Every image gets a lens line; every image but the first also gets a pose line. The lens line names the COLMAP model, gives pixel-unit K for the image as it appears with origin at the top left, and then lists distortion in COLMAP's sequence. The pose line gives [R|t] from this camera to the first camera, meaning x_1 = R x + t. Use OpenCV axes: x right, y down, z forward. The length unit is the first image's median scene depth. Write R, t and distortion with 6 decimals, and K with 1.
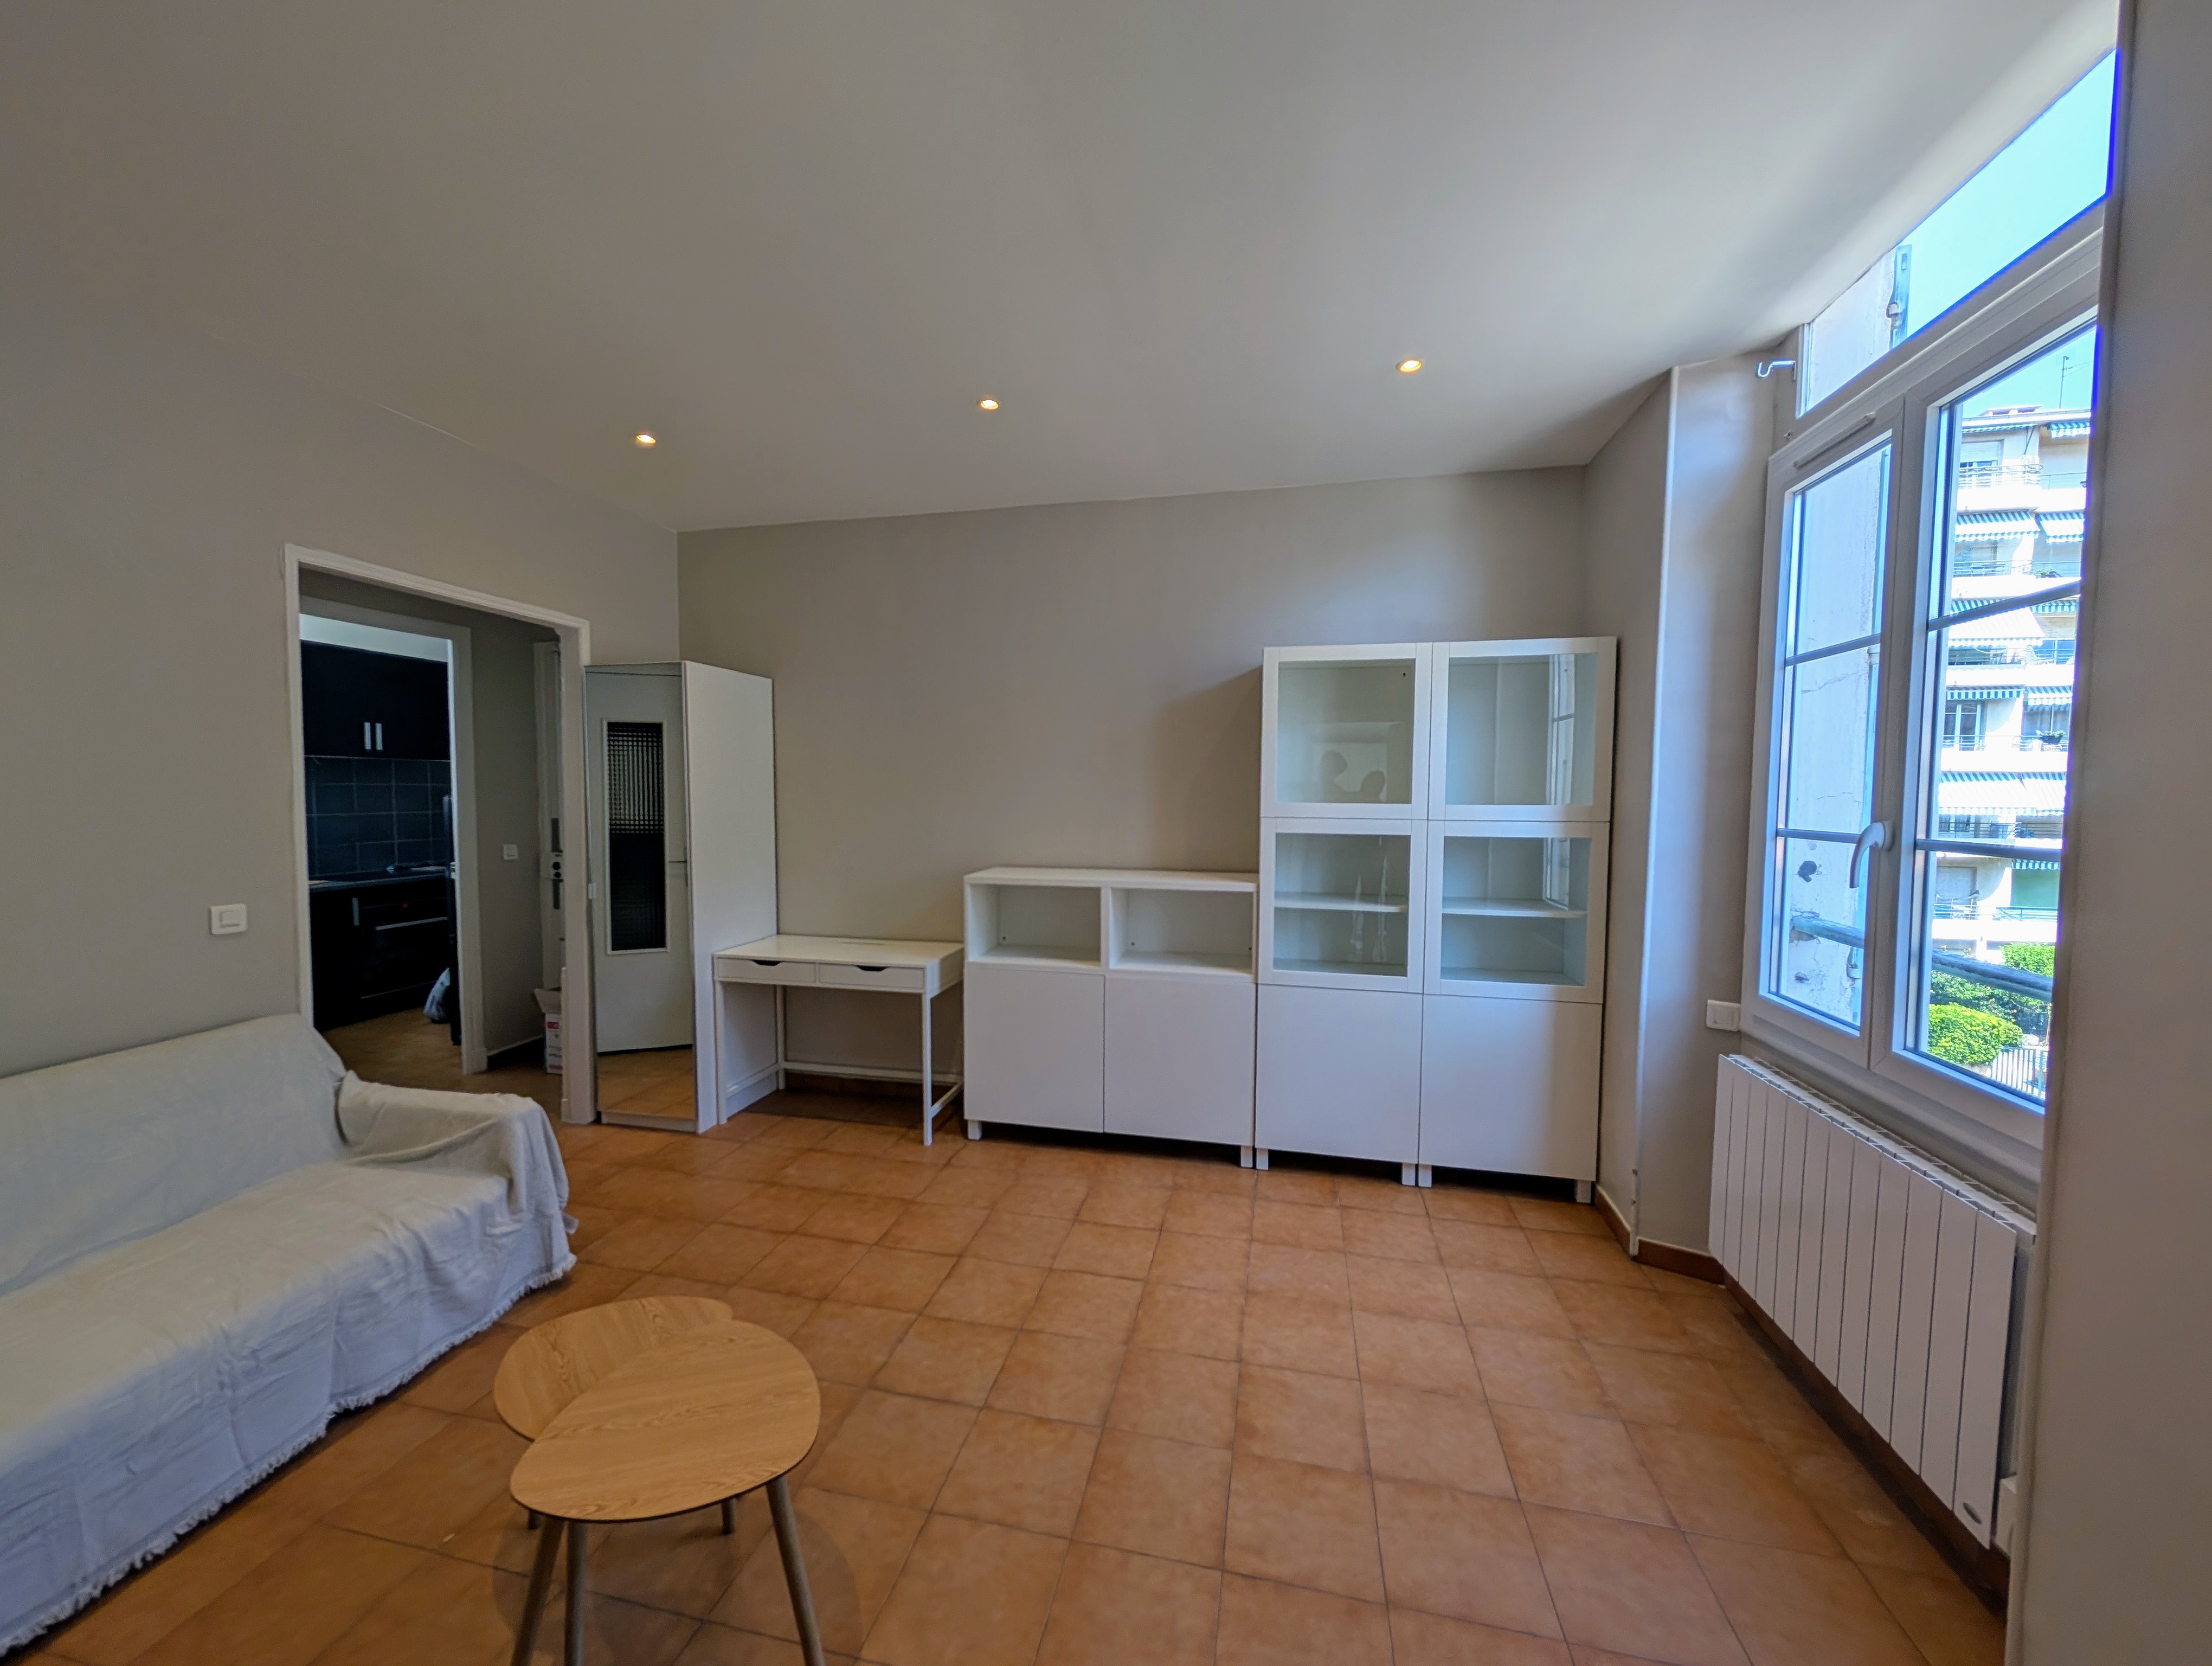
lens RADIAL K [[839.4, 0, 1100.3], [0, 839.4, 836.5], [0, 0, 1]] dist [0.000261, -0.000057]
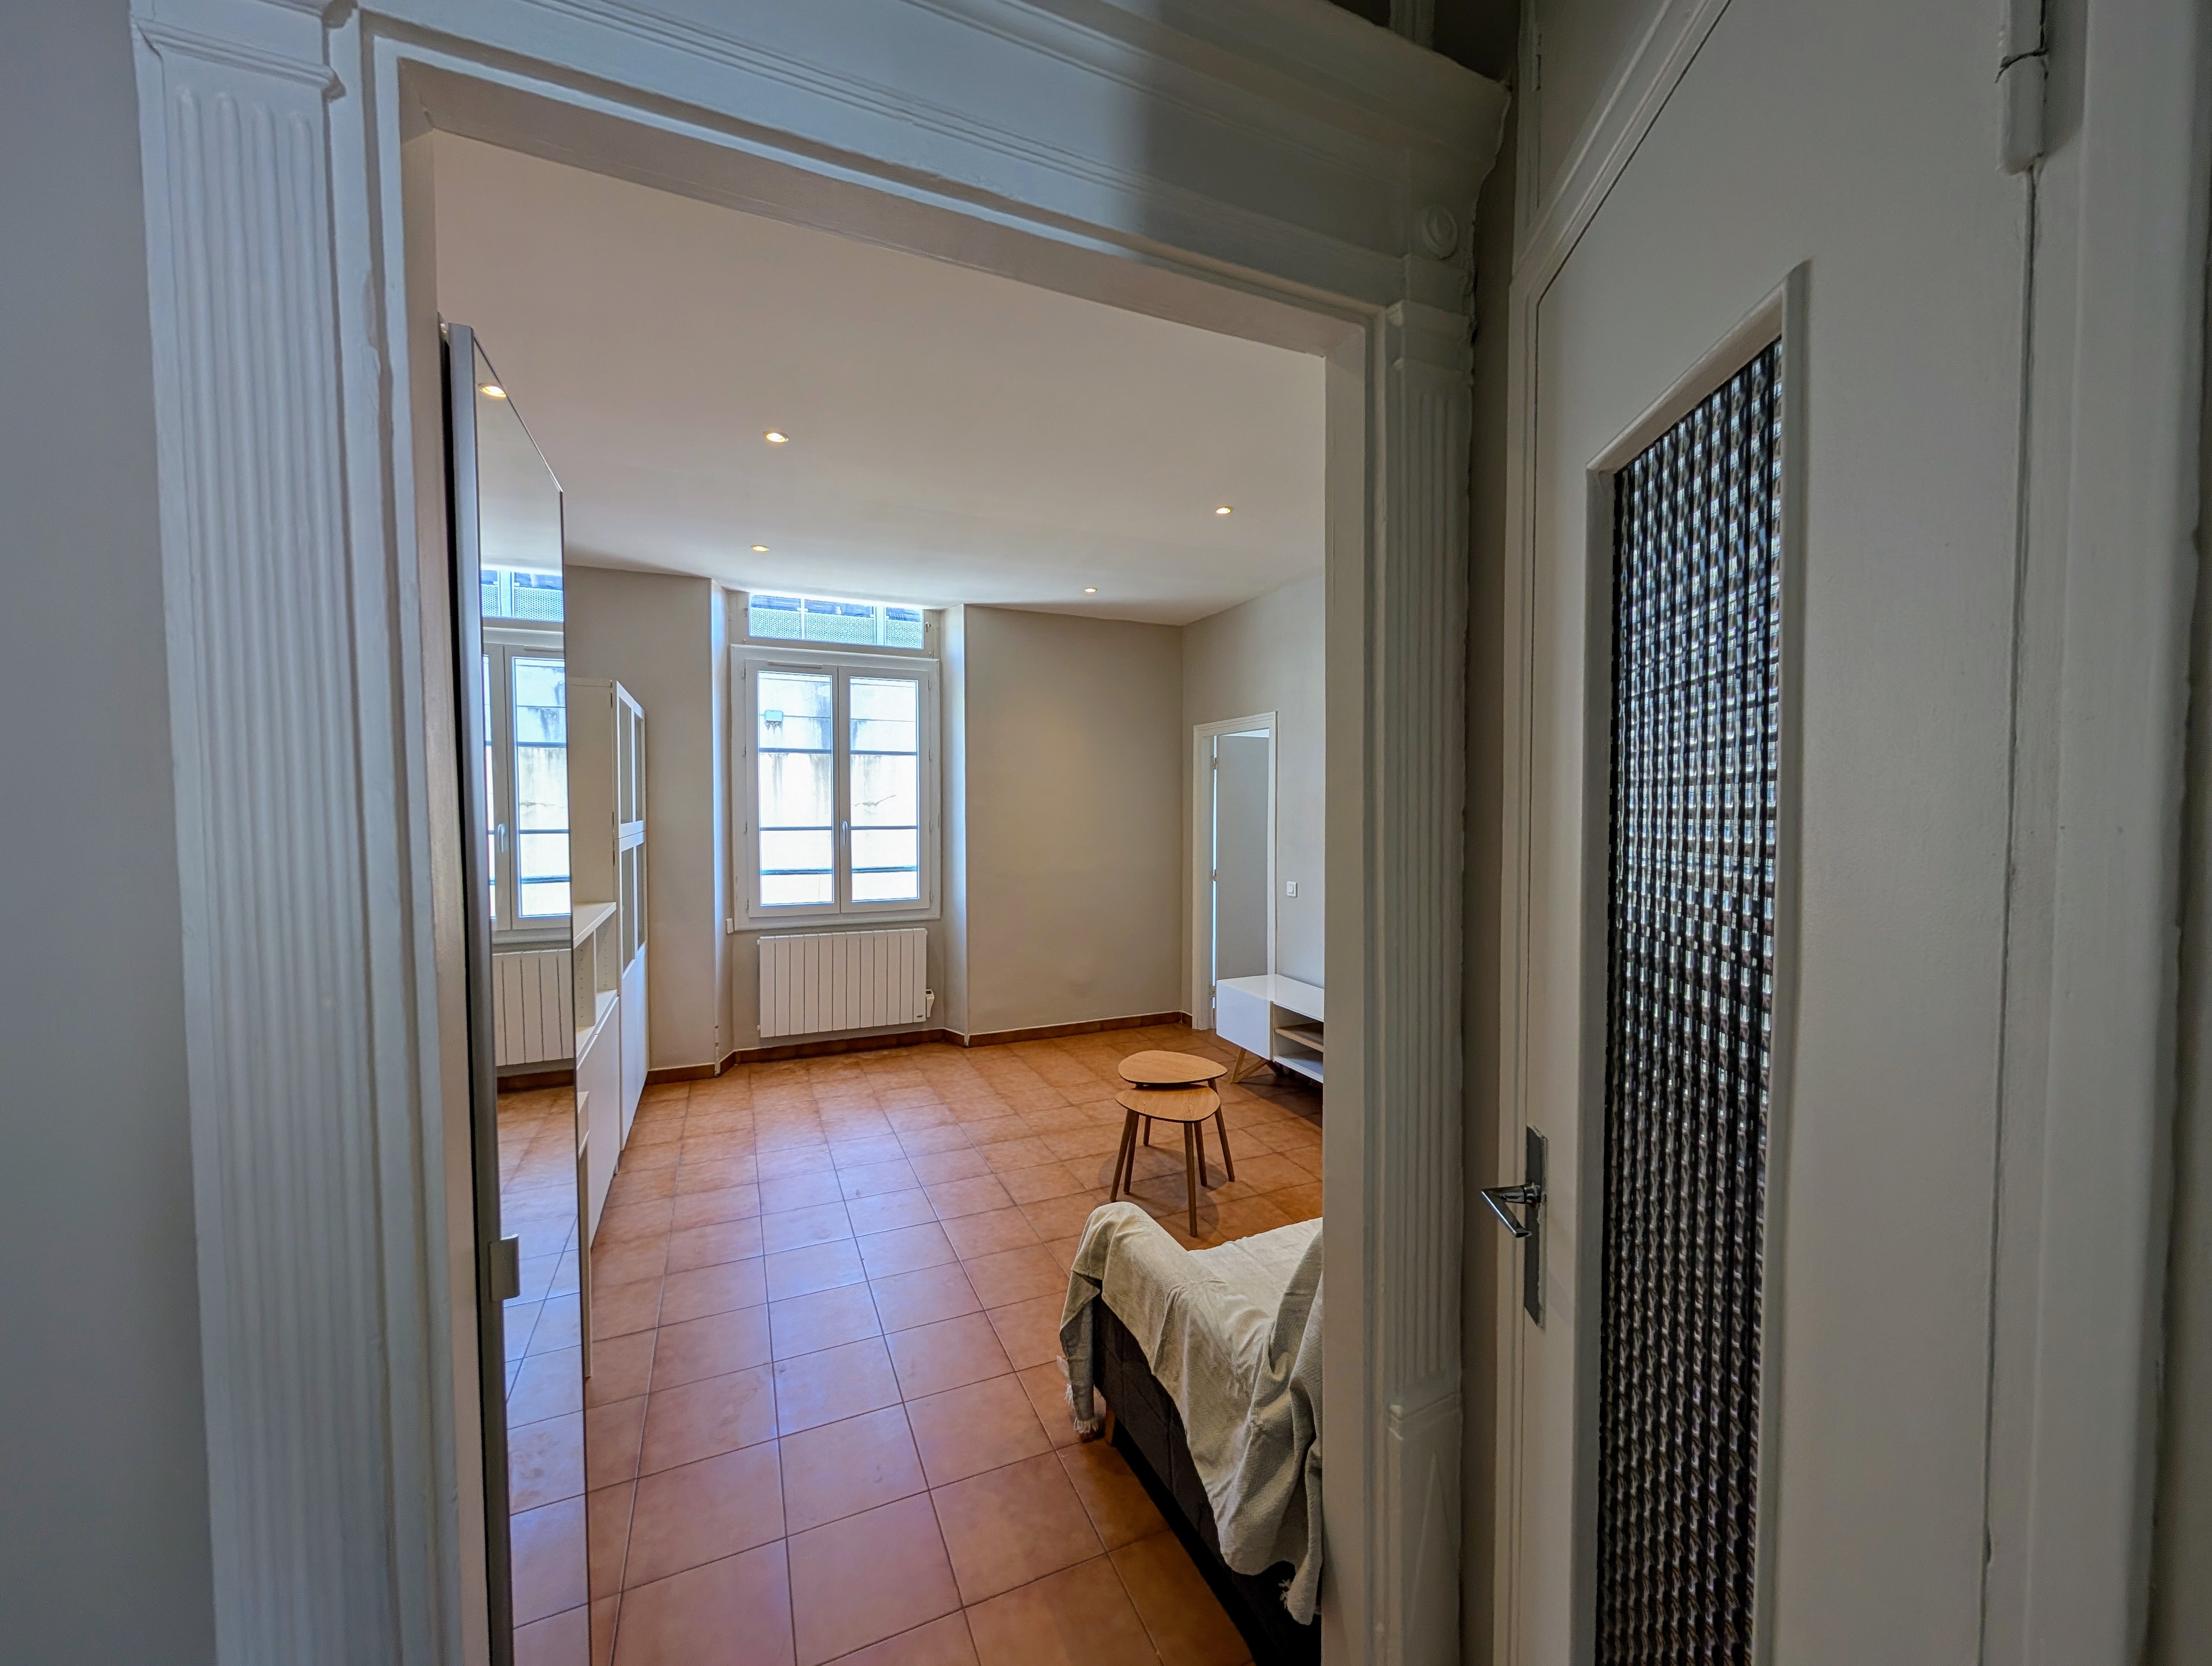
lens RADIAL K [[839.4, 0, 1100.3], [0, 839.4, 836.5], [0, 0, 1]] dist [0.000261, -0.000057]
pose [[-0.594004, -0.035774, 0.803666, -1.635456], [0.042141, 0.996255, 0.075495, -0.124920], [-0.803357, 0.078712, -0.590272, 1.800400]]
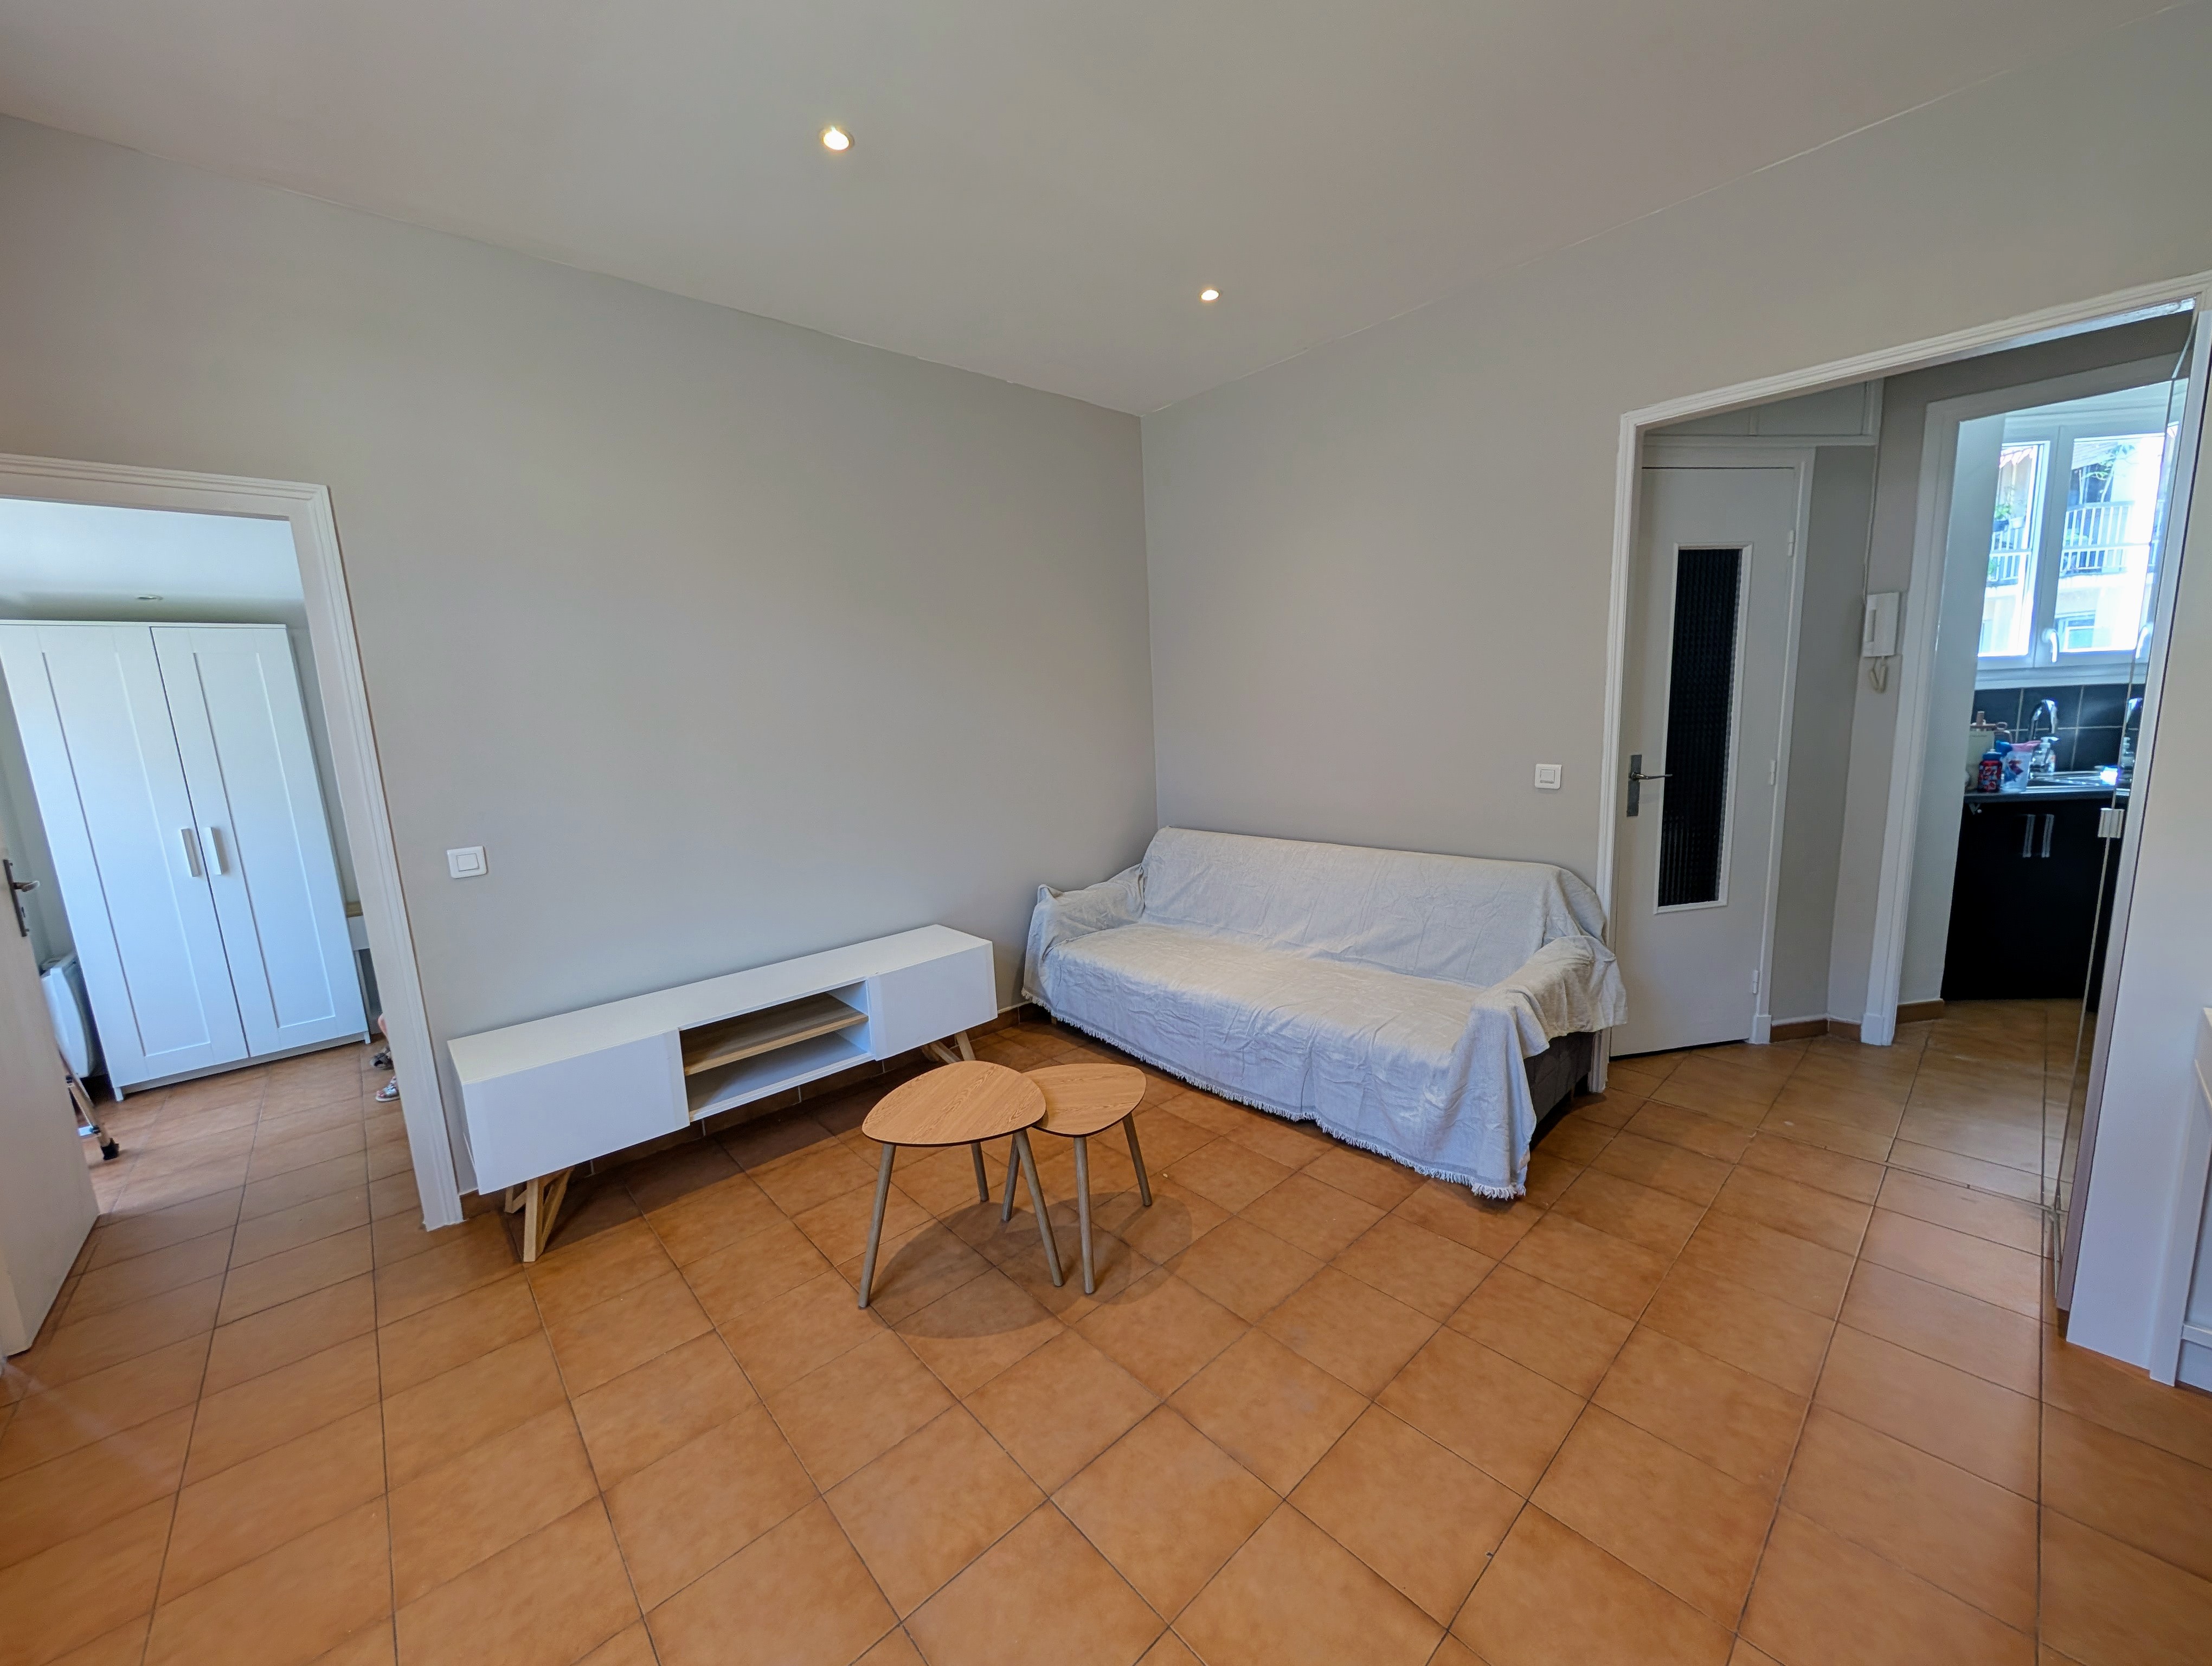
lens RADIAL K [[839.4, 0, 1100.3], [0, 839.4, 836.5], [0, 0, 1]] dist [0.000261, -0.000057]
pose [[-0.579426, 0.147517, -0.801564, 0.350794], [-0.004153, 0.982937, 0.183898, -0.040313], [0.815014, 0.109884, -0.568926, 1.415121]]
